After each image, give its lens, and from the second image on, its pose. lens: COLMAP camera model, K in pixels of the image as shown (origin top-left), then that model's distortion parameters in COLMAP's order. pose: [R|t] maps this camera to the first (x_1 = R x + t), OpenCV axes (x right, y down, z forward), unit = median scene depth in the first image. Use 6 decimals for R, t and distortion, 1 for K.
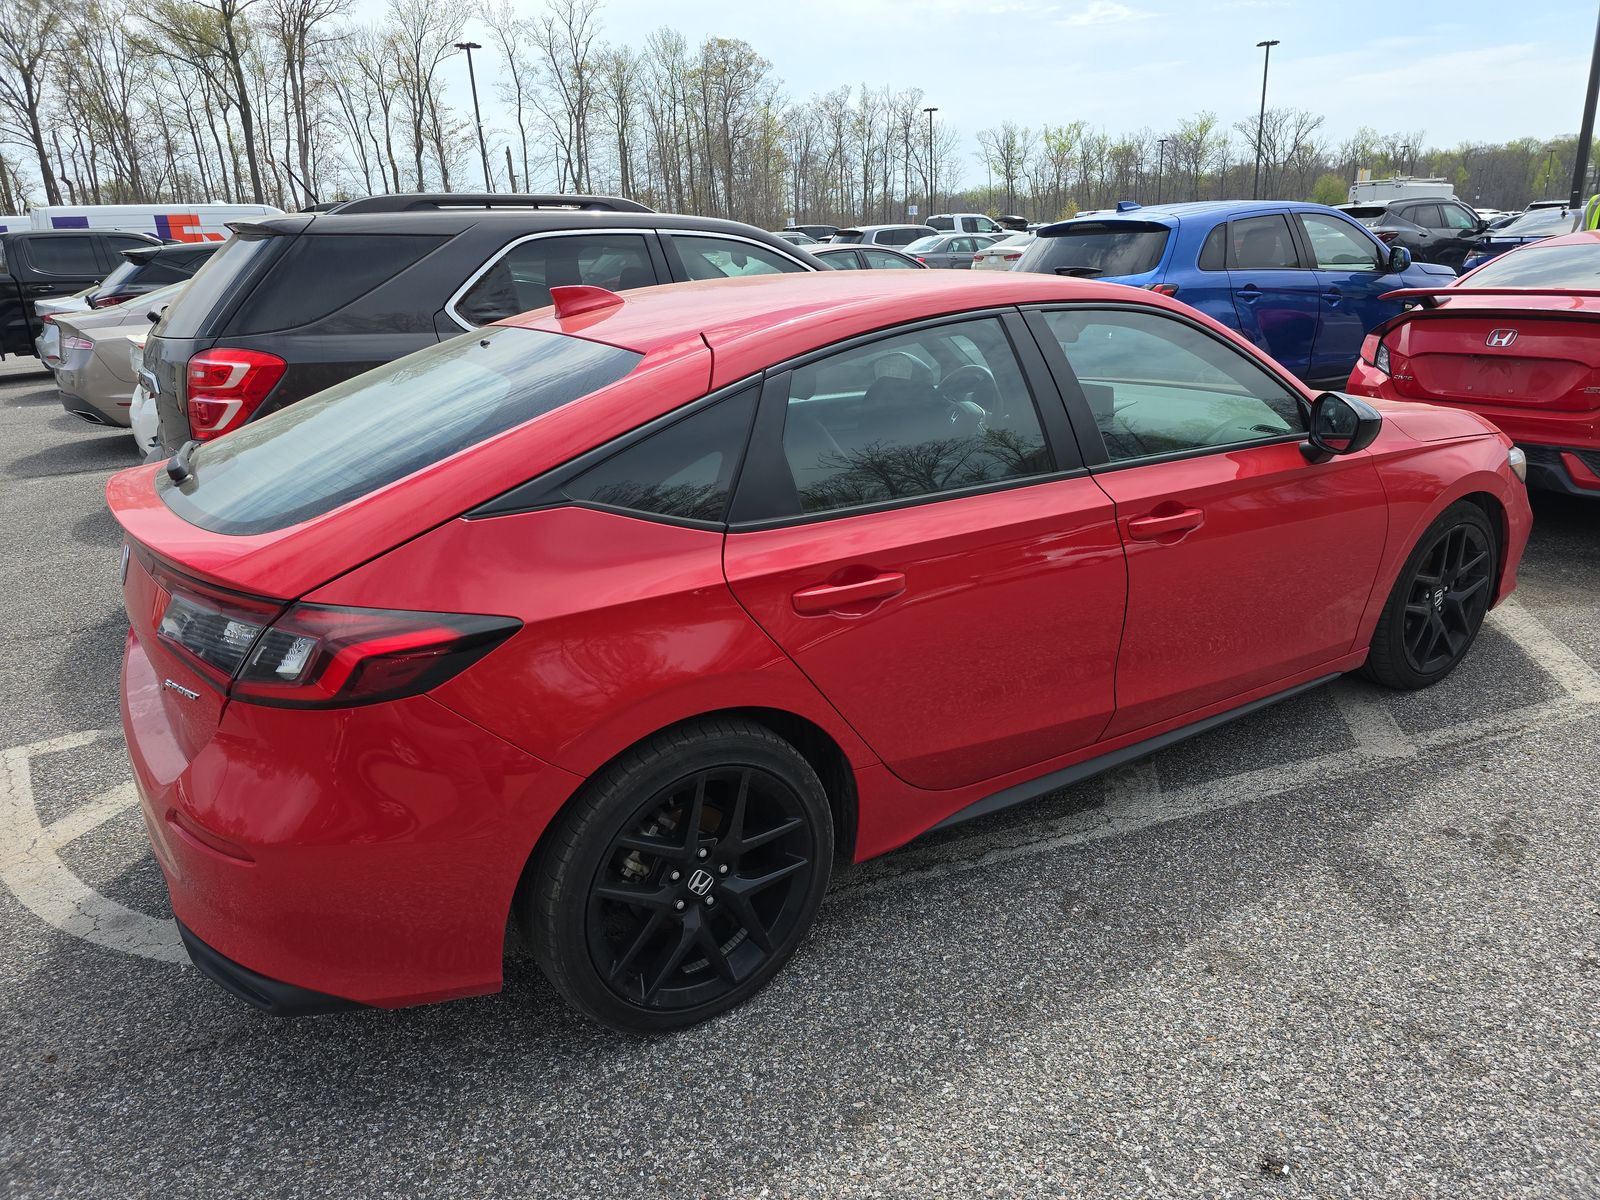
lens RADIAL K [[1063.2, 0, 794.9], [0, 1063.2, 614.2], [0, 0, 1]] dist [0.024223, -0.021273]
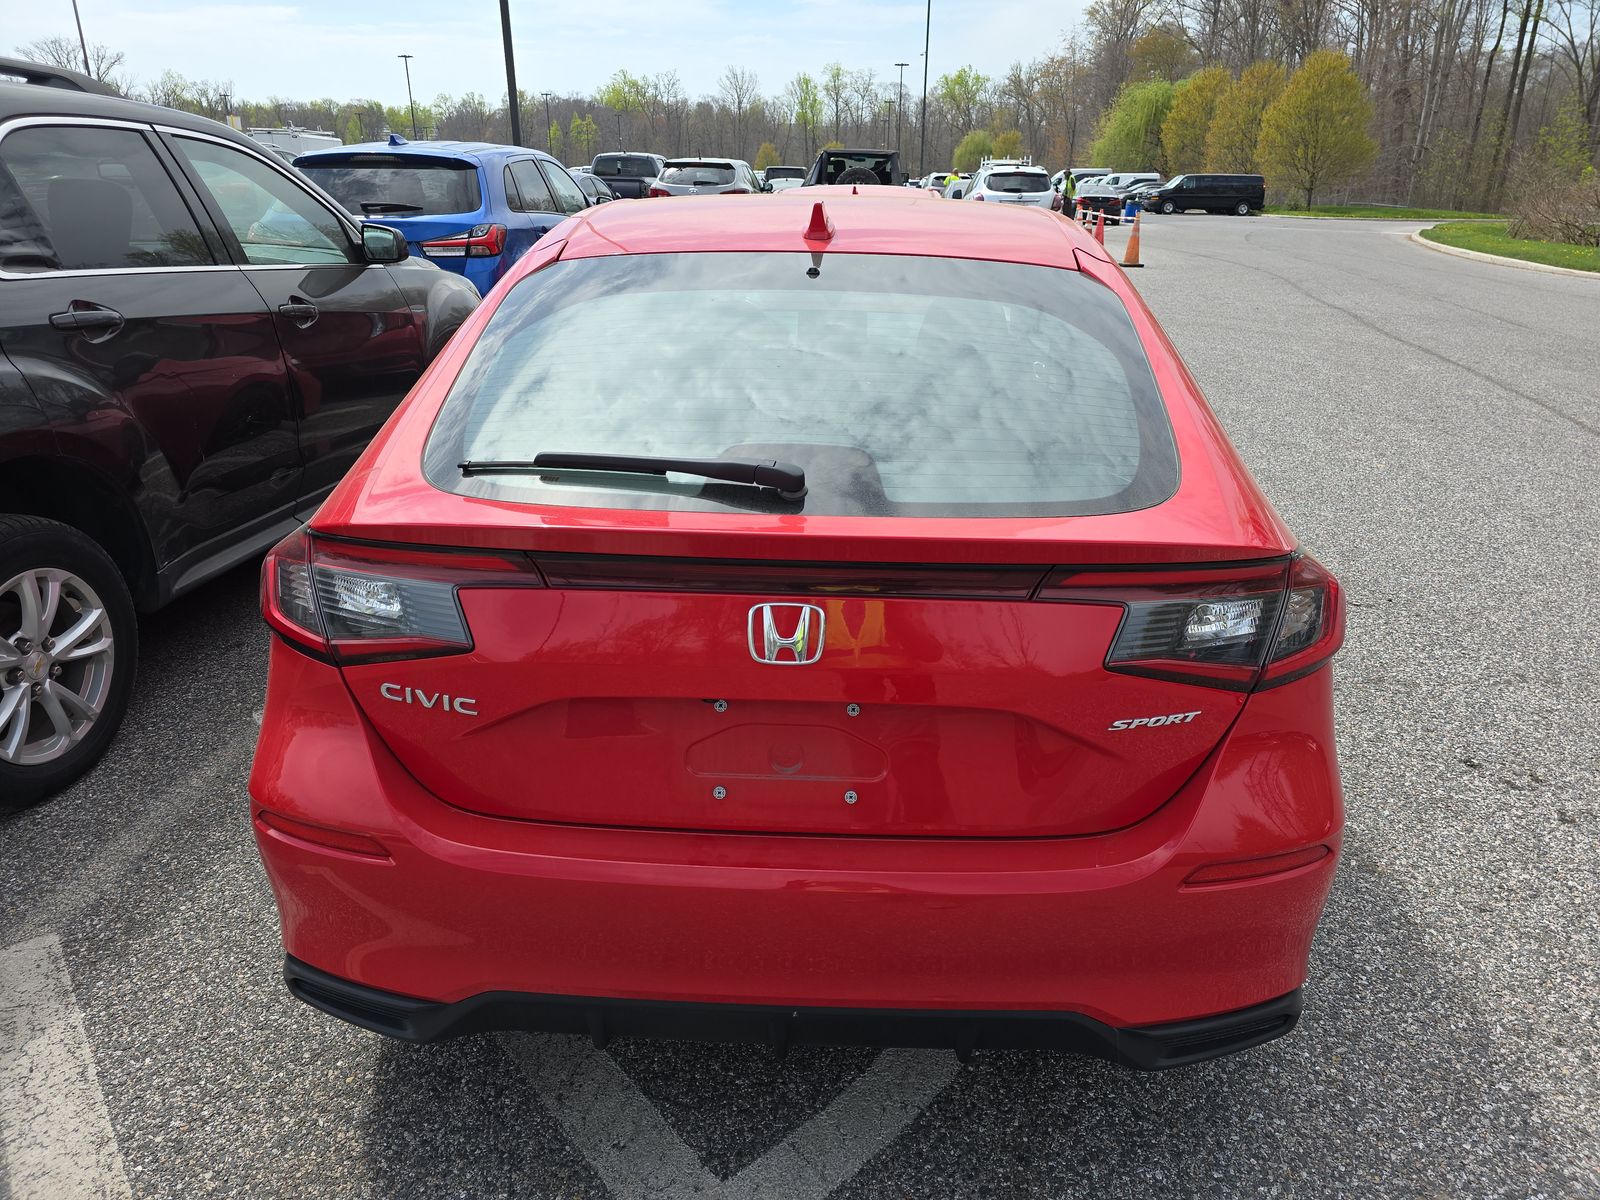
lens RADIAL K [[1063.2, 0, 794.9], [0, 1063.2, 614.2], [0, 0, 1]] dist [0.024223, -0.021273]
pose [[0.592328, -0.263495, 0.761392, -0.900221], [0.231737, 0.960795, 0.152221, -0.125247], [-0.771651, 0.086278, 0.630167, 0.507381]]
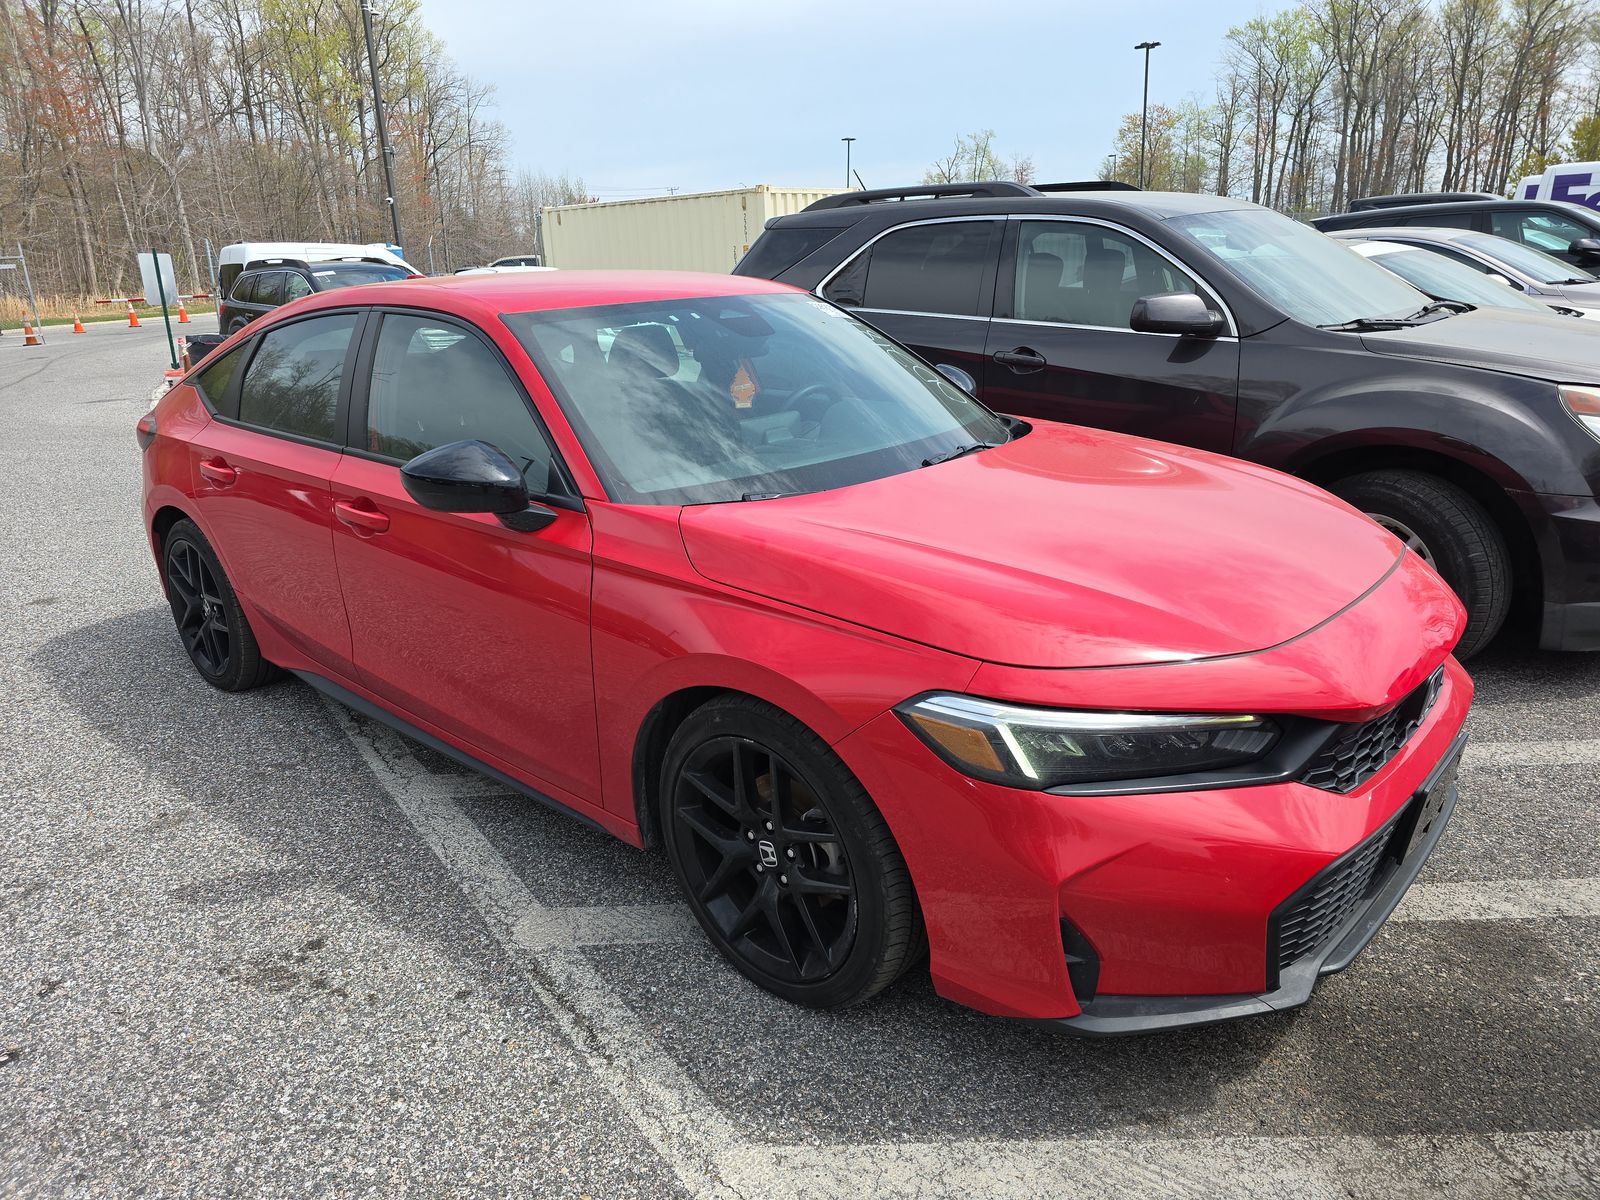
lens RADIAL K [[1063.2, 0, 794.9], [0, 1063.2, 614.2], [0, 0, 1]] dist [0.024223, -0.021273]
pose [[0.260103, 0.325068, -0.909218, 1.474565], [-0.290575, 0.924330, 0.247346, -0.387178], [0.920822, 0.199860, 0.334878, 1.055829]]
